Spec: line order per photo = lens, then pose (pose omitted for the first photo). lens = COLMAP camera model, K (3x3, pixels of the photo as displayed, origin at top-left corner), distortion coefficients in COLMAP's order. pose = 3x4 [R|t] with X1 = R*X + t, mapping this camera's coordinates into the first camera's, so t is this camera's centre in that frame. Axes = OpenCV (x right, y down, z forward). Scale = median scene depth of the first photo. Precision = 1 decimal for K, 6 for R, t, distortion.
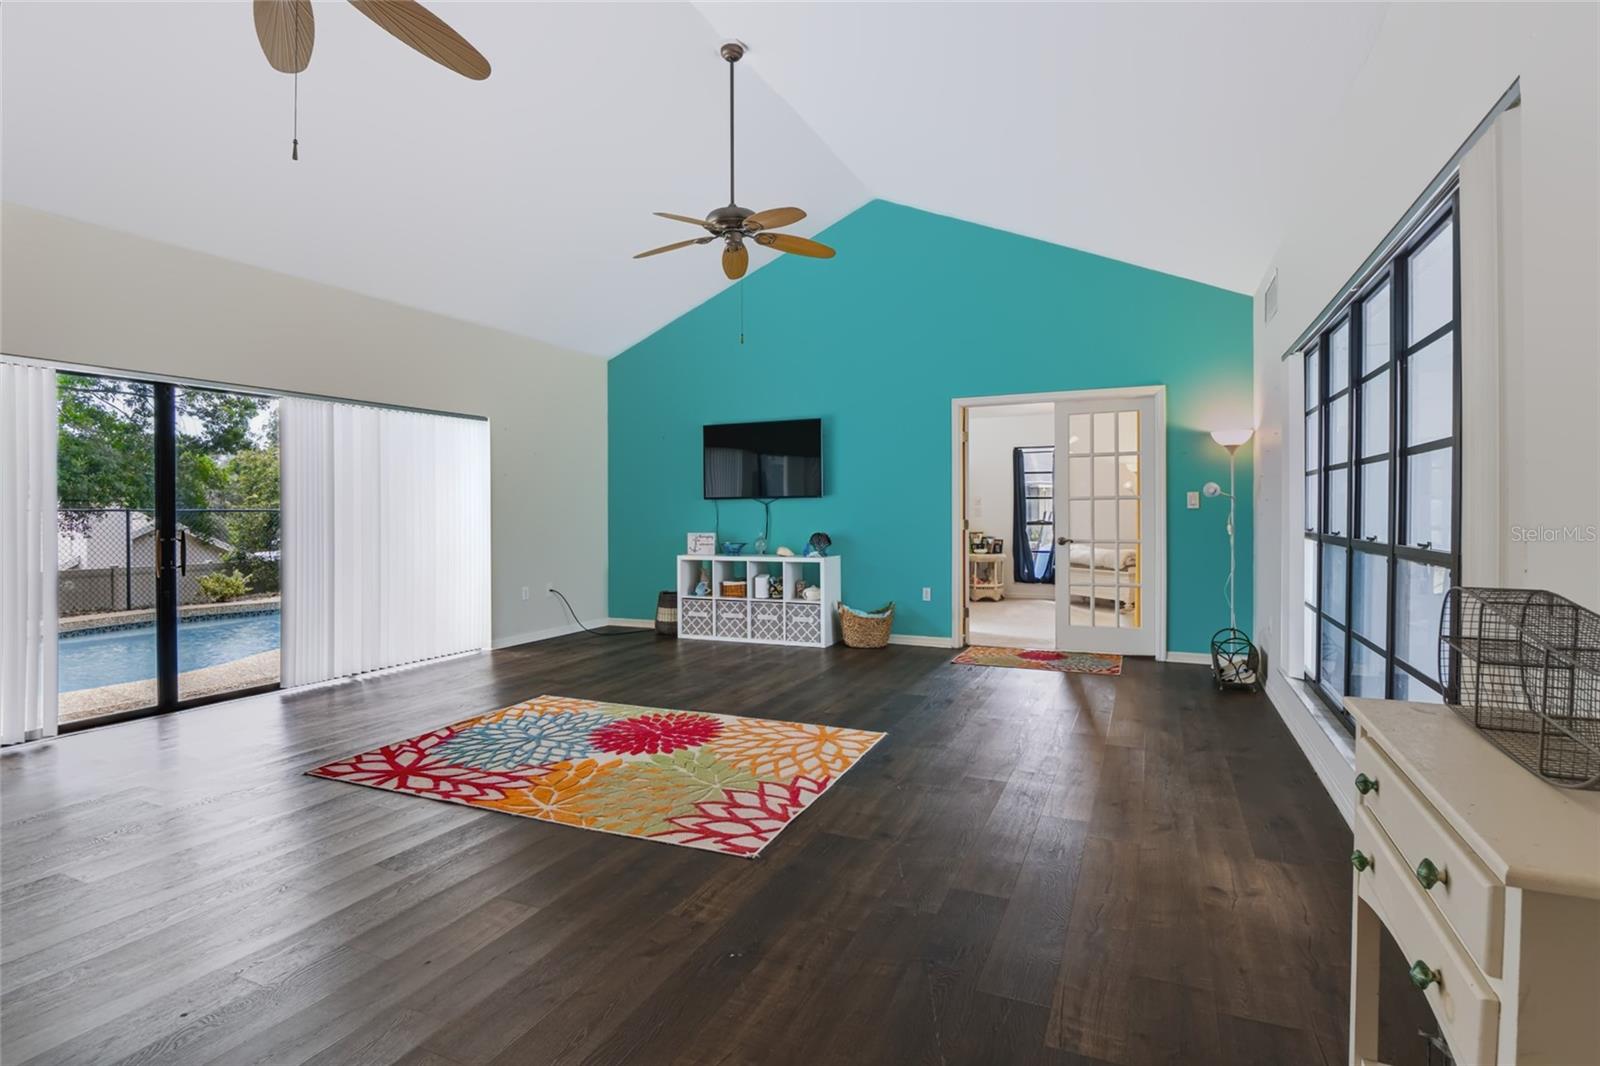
lens RADIAL K [[775.2, 0, 797.8], [0, 775.2, 522.7], [0, 0, 1]] dist [-0.022748, -0.000657]
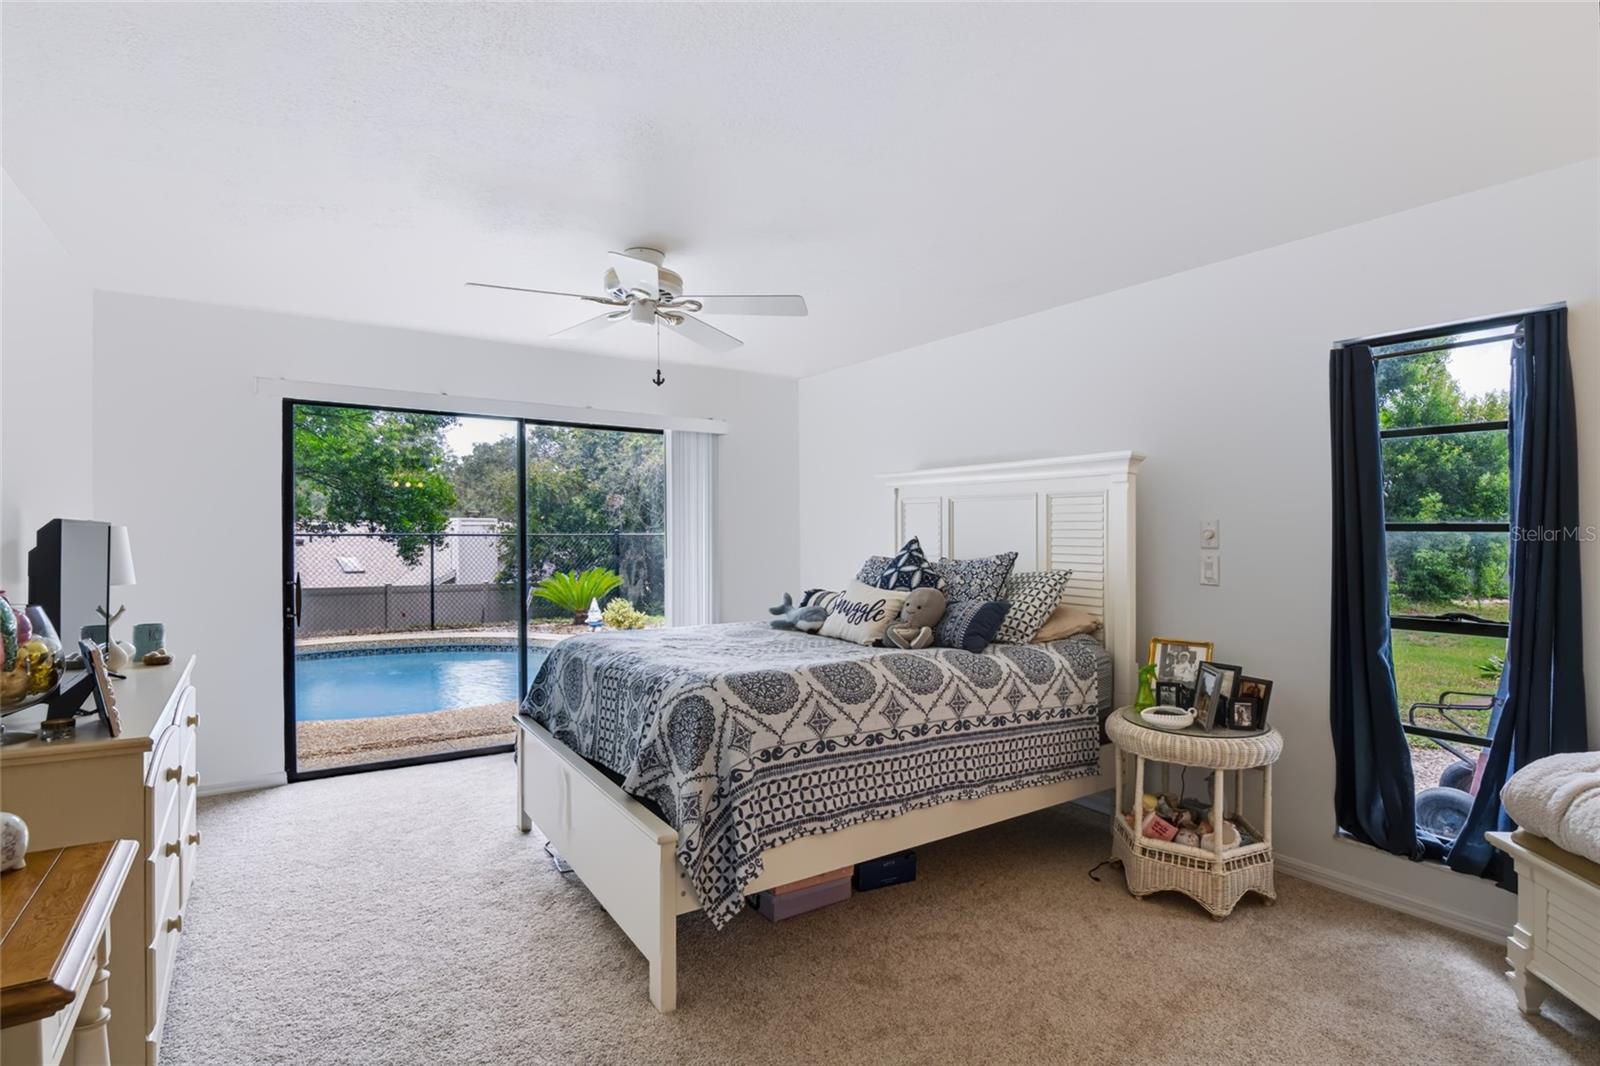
lens RADIAL K [[775.2, 0, 804.5], [0, 775.2, 532.9], [0, 0, 1]] dist [-0.022748, -0.000657]
pose [[0.855972, -0.004085, -0.517006, 0.264164], [0.001040, 0.999980, -0.006179, -0.028628], [0.517021, 0.004751, 0.855959, 0.680572]]
